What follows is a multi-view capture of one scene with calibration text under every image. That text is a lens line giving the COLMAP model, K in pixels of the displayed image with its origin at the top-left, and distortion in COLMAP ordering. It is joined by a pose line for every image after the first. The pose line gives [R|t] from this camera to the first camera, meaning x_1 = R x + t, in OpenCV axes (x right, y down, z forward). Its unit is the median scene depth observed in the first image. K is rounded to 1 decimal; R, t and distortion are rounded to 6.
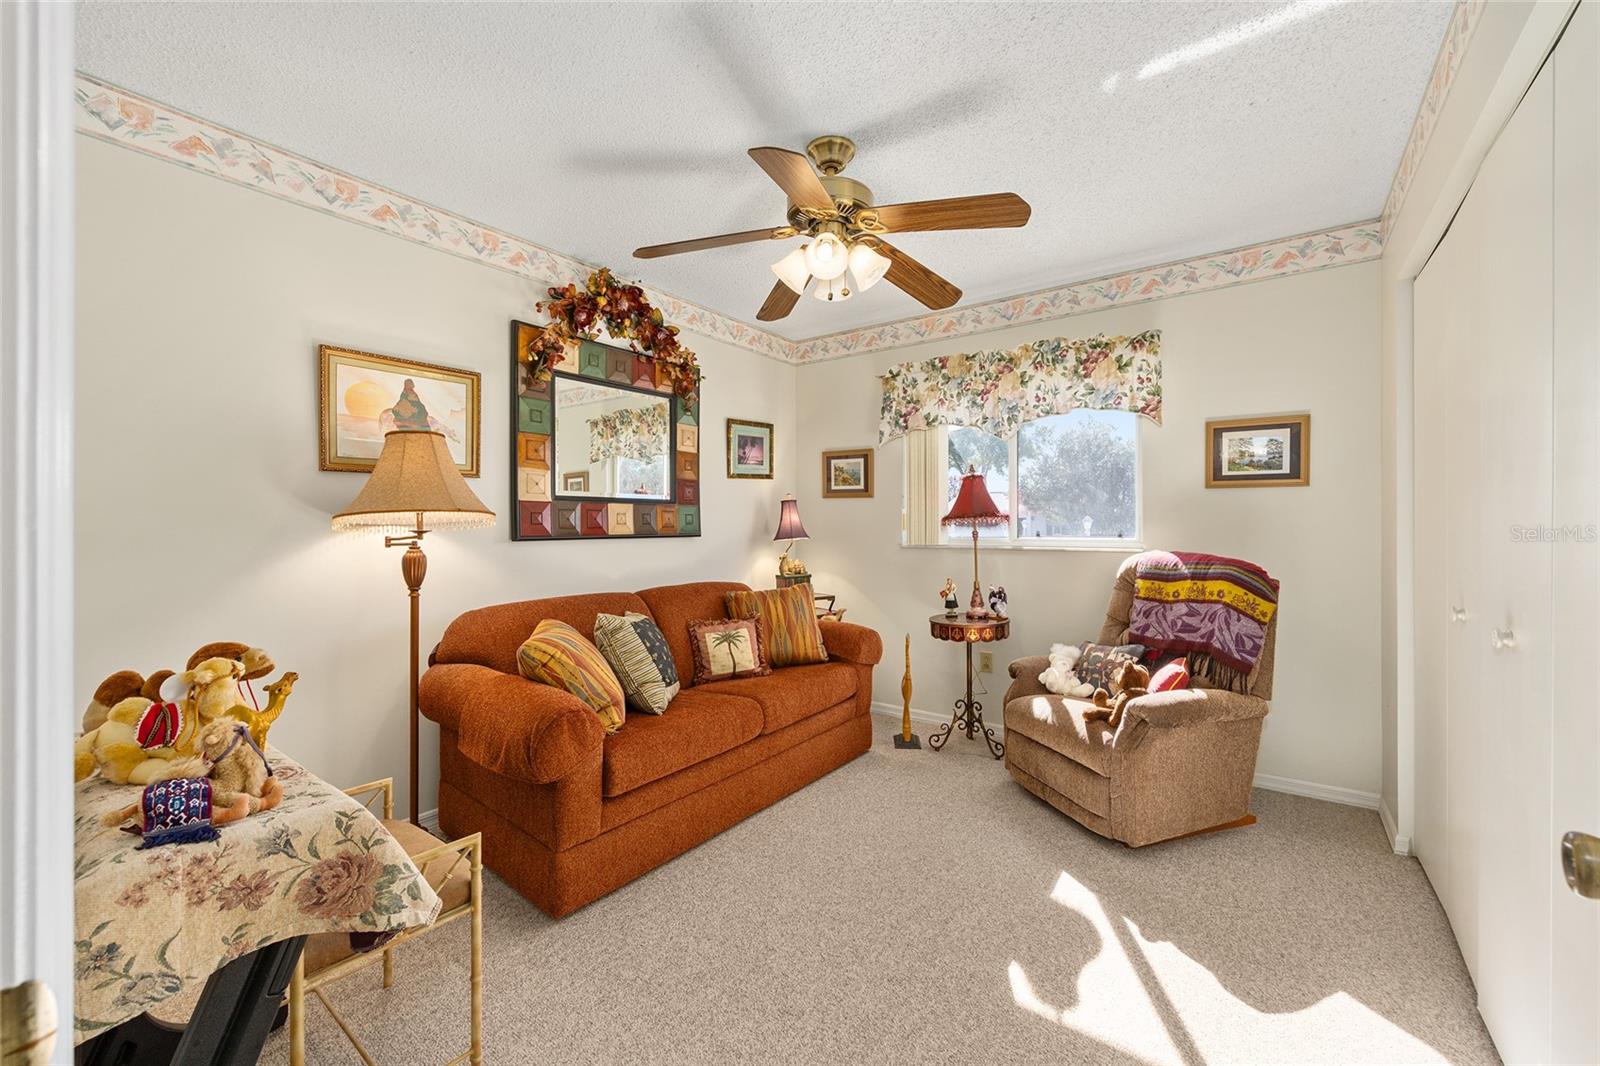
lens RADIAL K [[645.9, 0, 796.5], [0, 645.9, 524.9], [0, 0, 1]] dist [-0.004231, 0.000790]
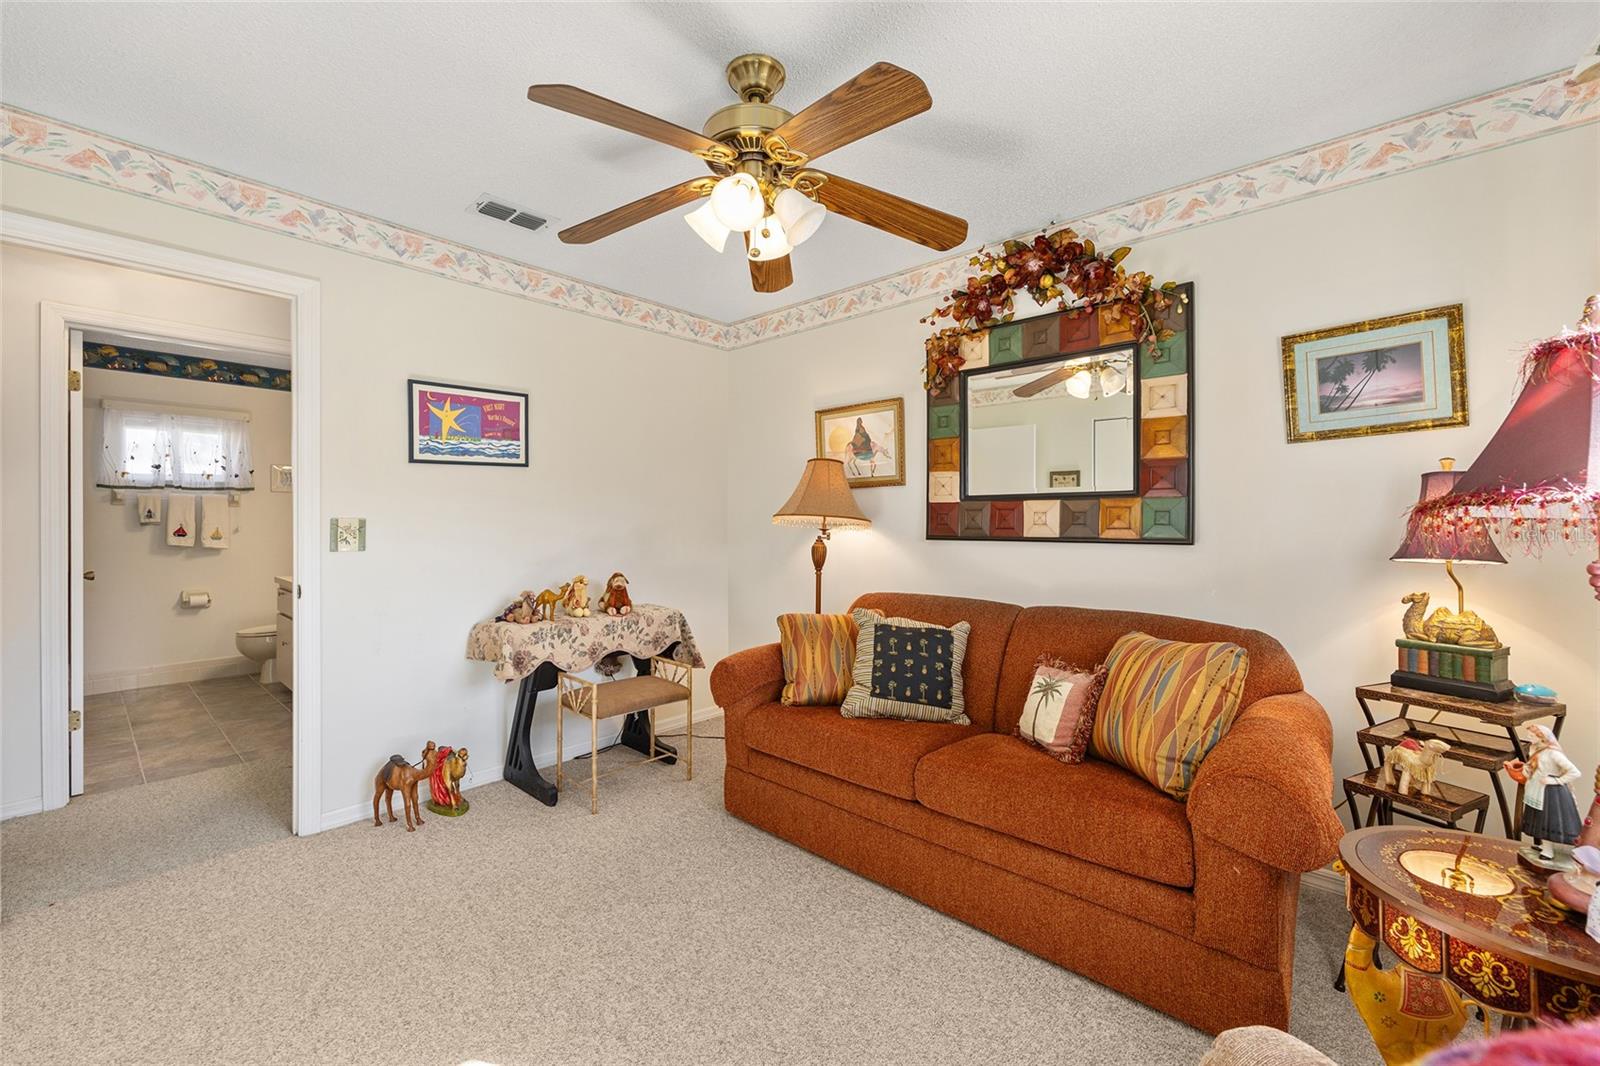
lens RADIAL K [[645.9, 0, 803.9], [0, 645.9, 525.6], [0, 0, 1]] dist [-0.004231, 0.000790]
pose [[-0.093464, 0.004429, -0.995613, 0.611397], [-0.004713, 0.999977, 0.004891, -0.003253], [0.995612, 0.005149, -0.093441, 0.803443]]
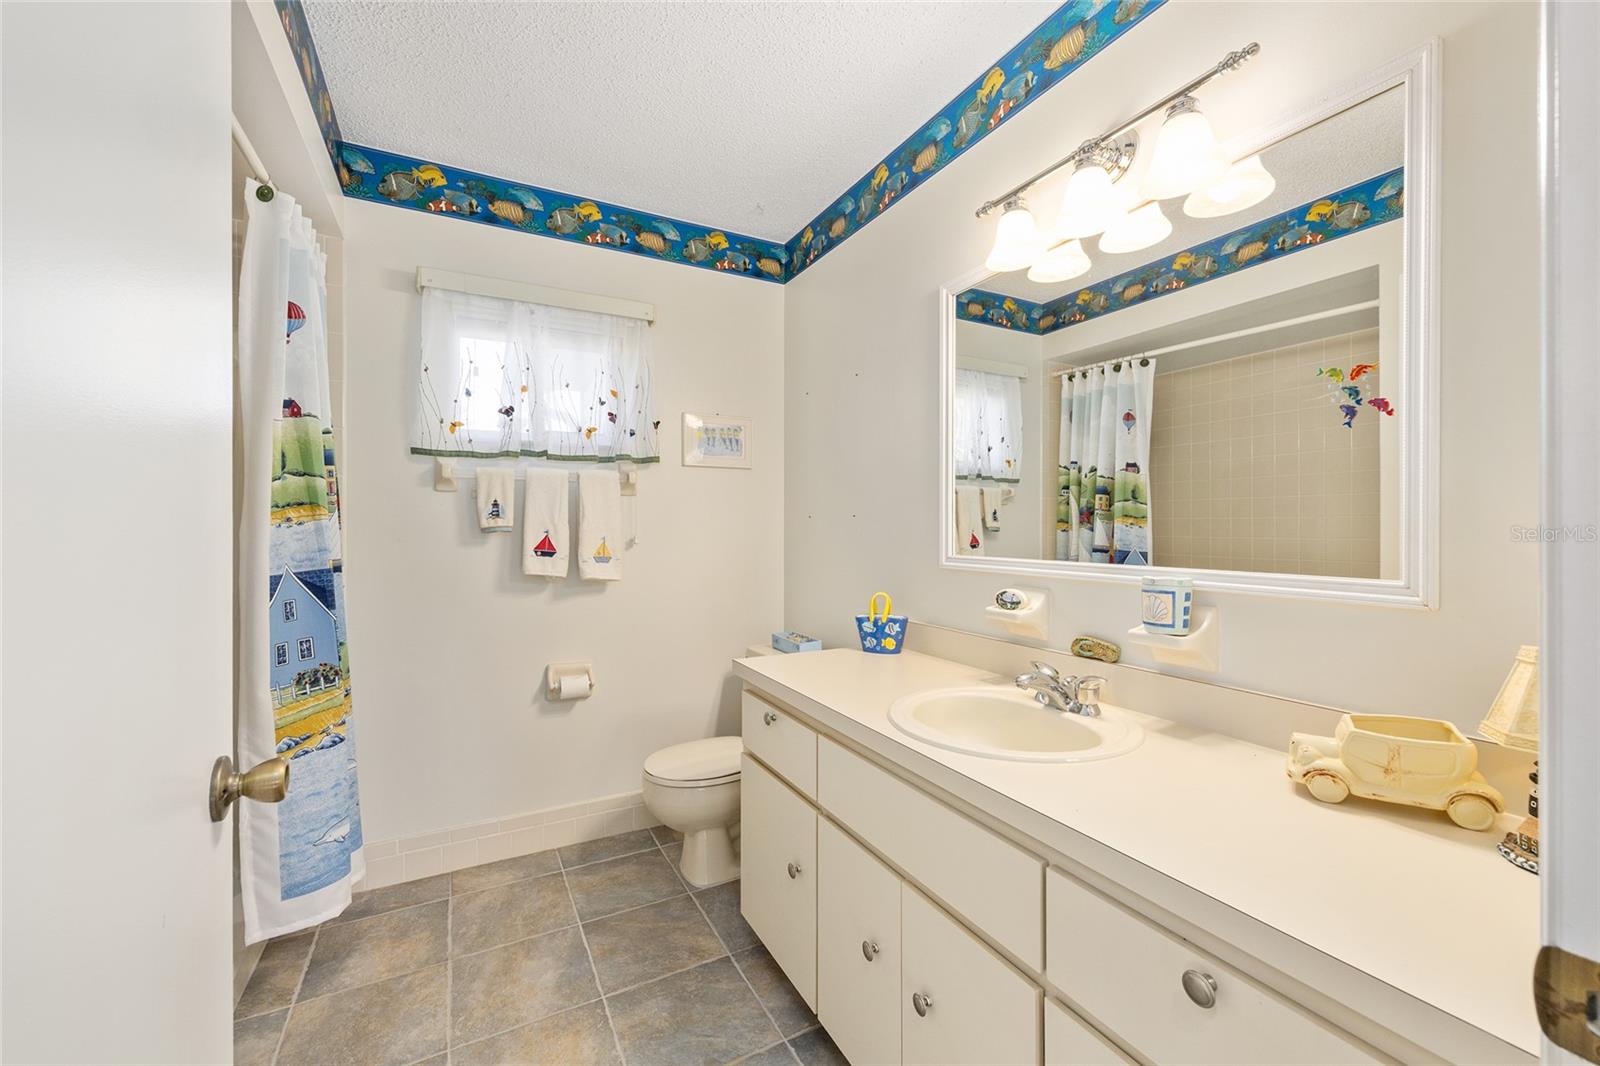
lens RADIAL K [[645.9, 0, 795.2], [0, 645.9, 530.1], [0, 0, 1]] dist [-0.004231, 0.000790]
pose [[-0.407799, 0.002991, -0.913067, 0.462726], [-0.002505, 0.999987, 0.004395, -0.002096], [0.913068, 0.004079, -0.407786, 0.613381]]
